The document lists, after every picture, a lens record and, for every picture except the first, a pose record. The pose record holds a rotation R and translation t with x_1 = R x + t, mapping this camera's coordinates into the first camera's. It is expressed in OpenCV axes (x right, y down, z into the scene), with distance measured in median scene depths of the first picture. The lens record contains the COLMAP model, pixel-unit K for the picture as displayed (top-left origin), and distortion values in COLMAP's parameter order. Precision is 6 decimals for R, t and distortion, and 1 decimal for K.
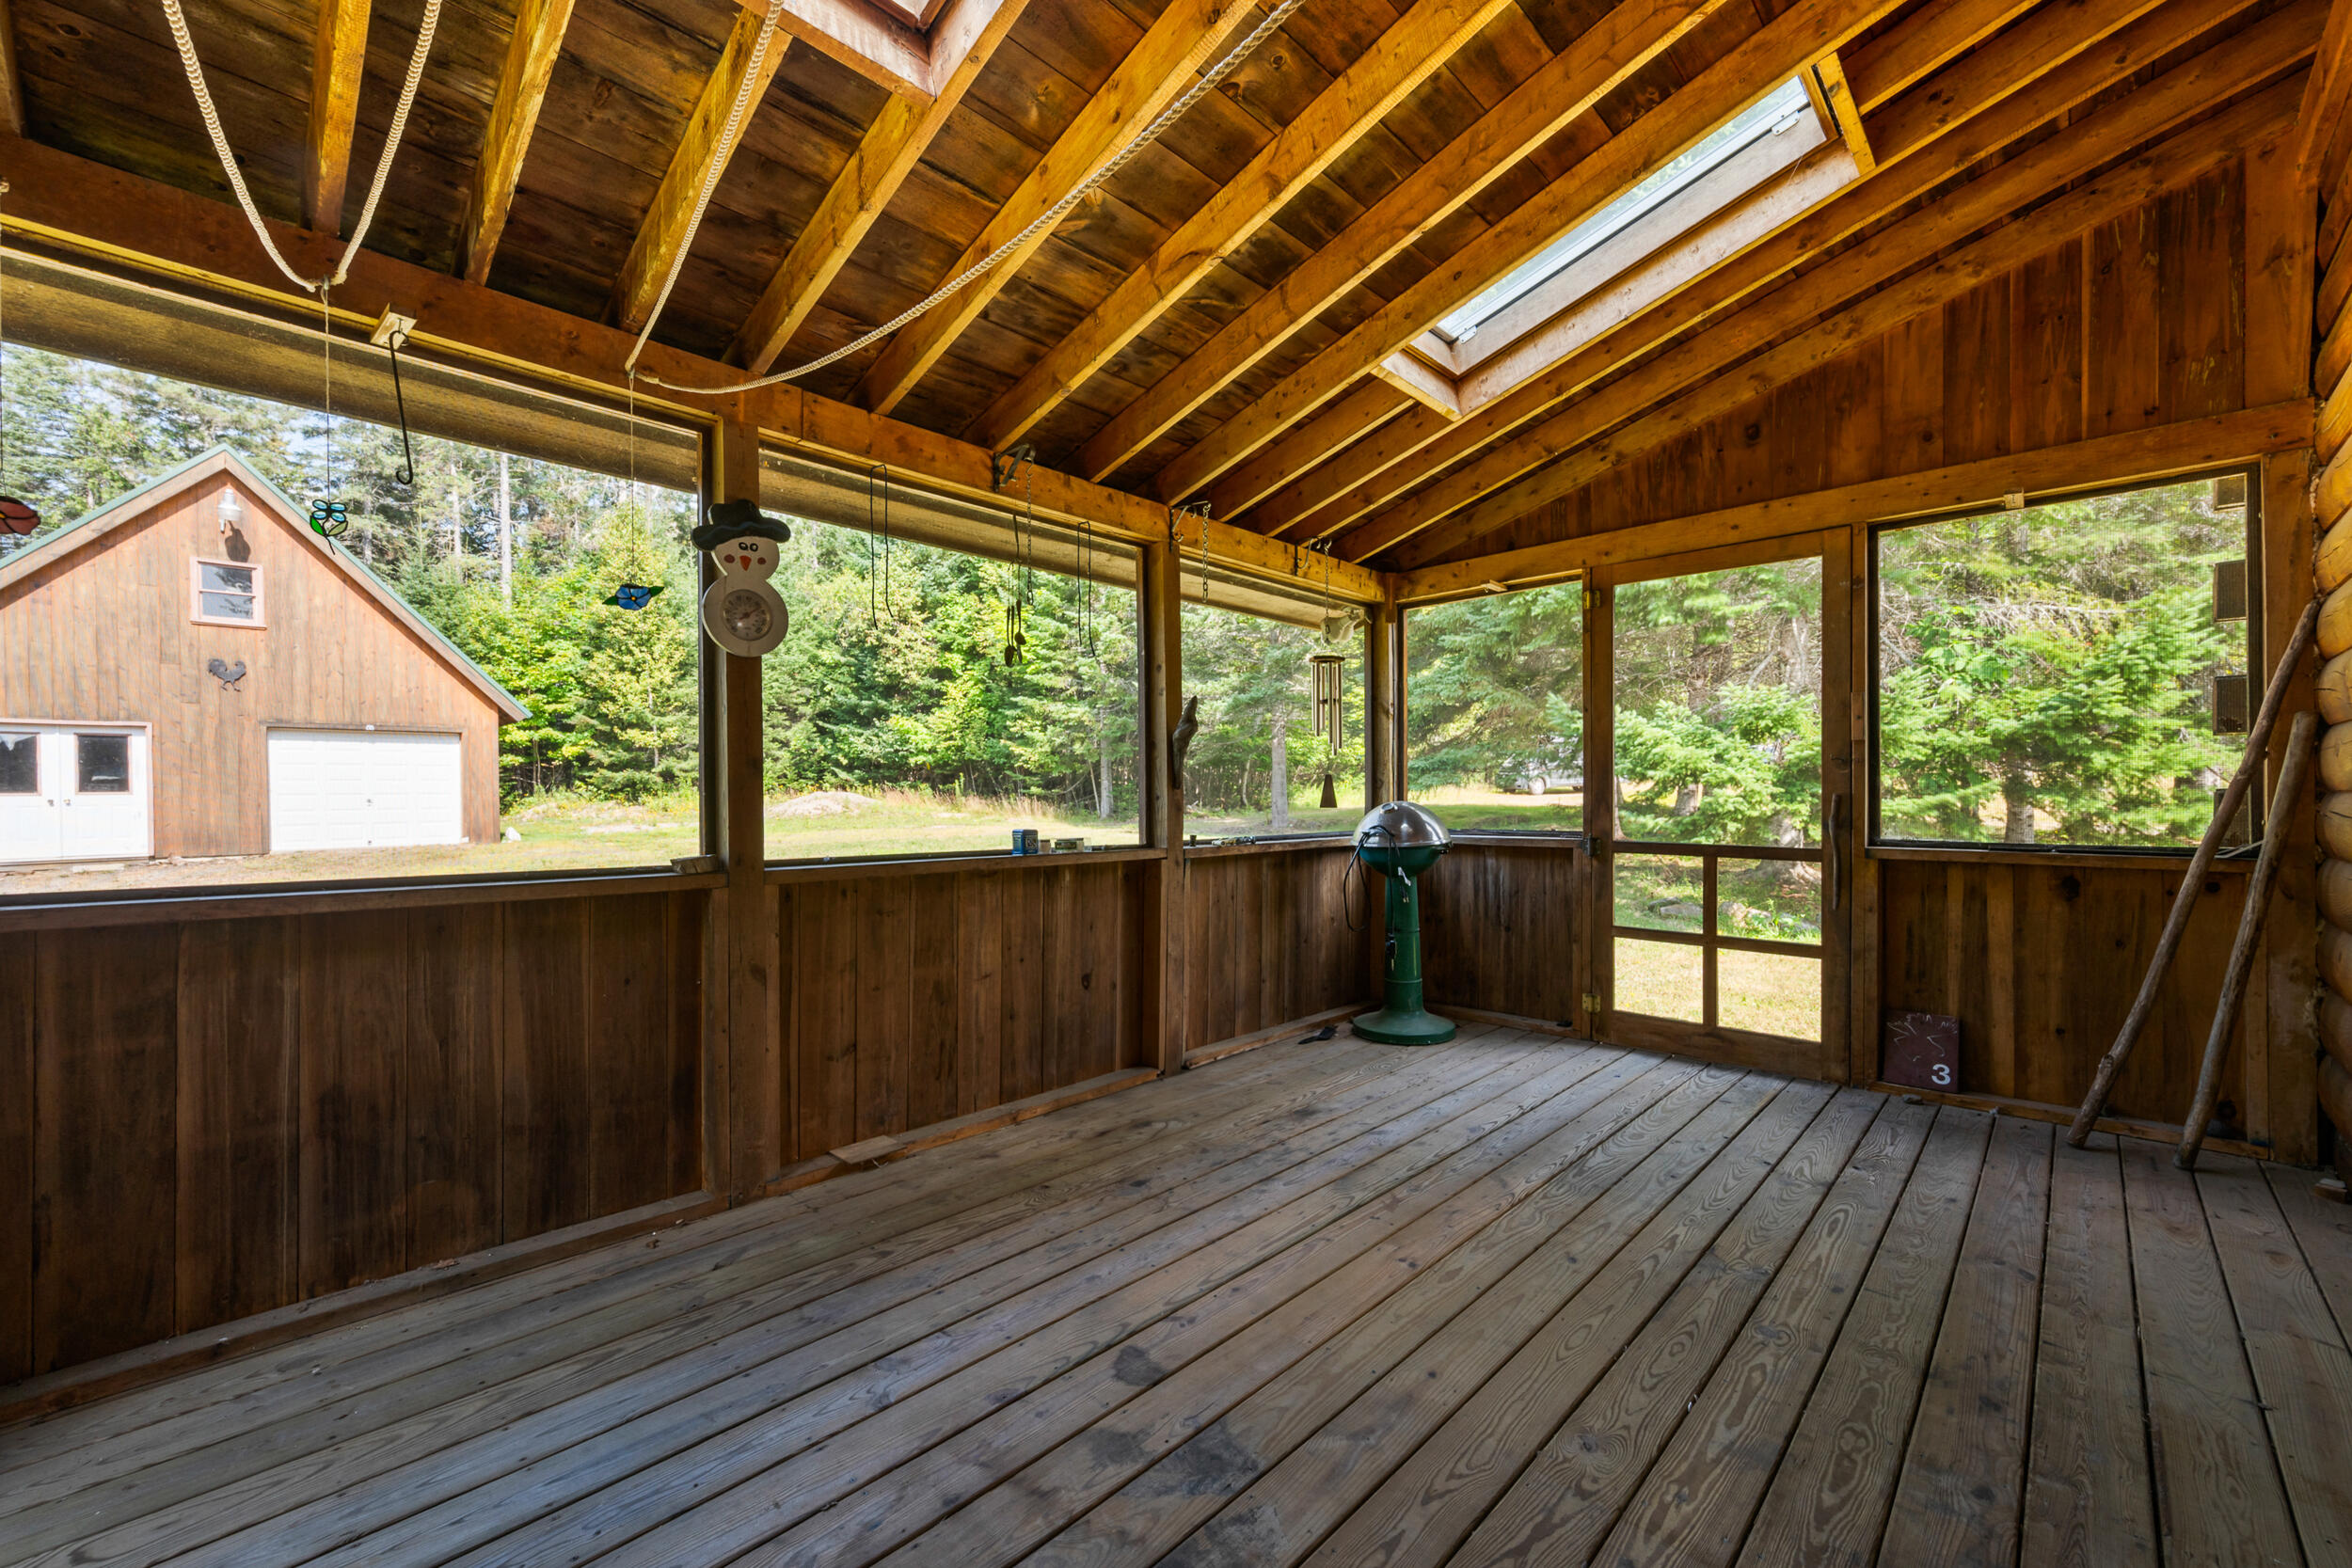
lens RADIAL K [[943.9, 0, 1177.2], [0, 943.9, 801.3], [0, 0, 1]] dist [-0.001784, -0.000434]
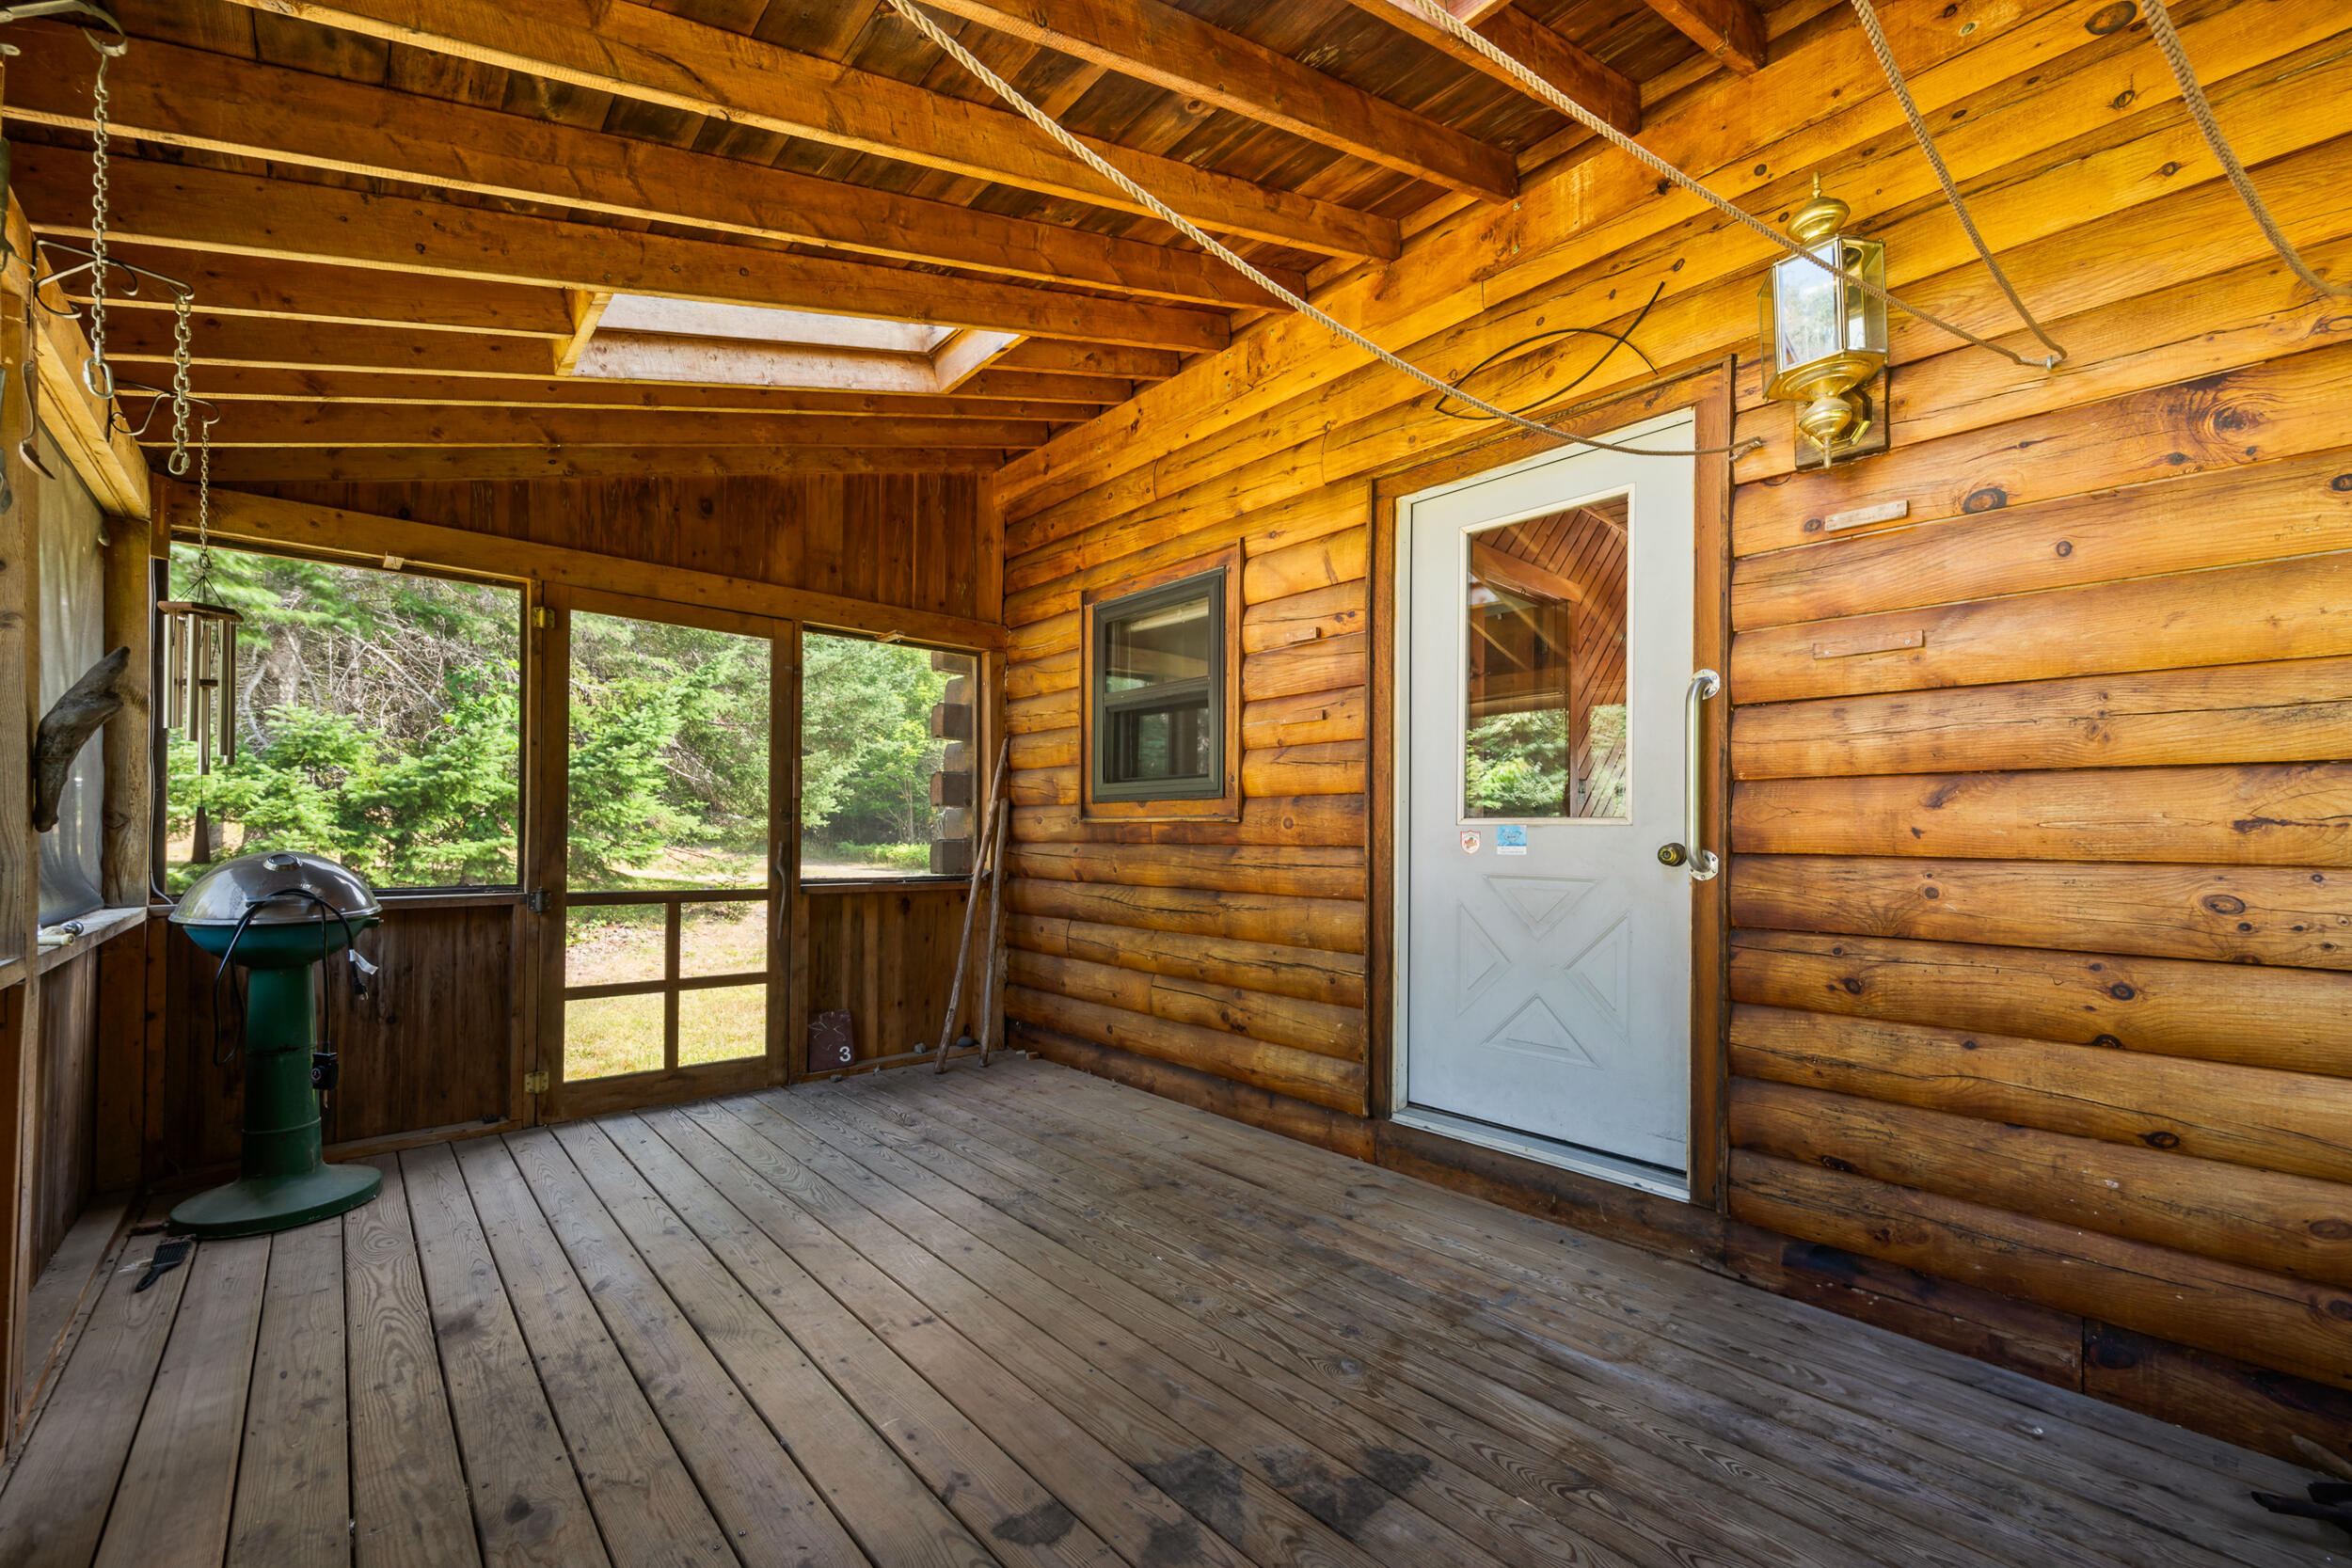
lens RADIAL K [[943.9, 0, 1182.1], [0, 943.9, 825.2], [0, 0, 1]] dist [-0.001784, -0.000434]
pose [[0.060421, 0.017621, 0.998017, -0.469808], [0.000561, 0.999843, -0.017687, -0.007454], [-0.998173, 0.001628, 0.060401, 0.430431]]
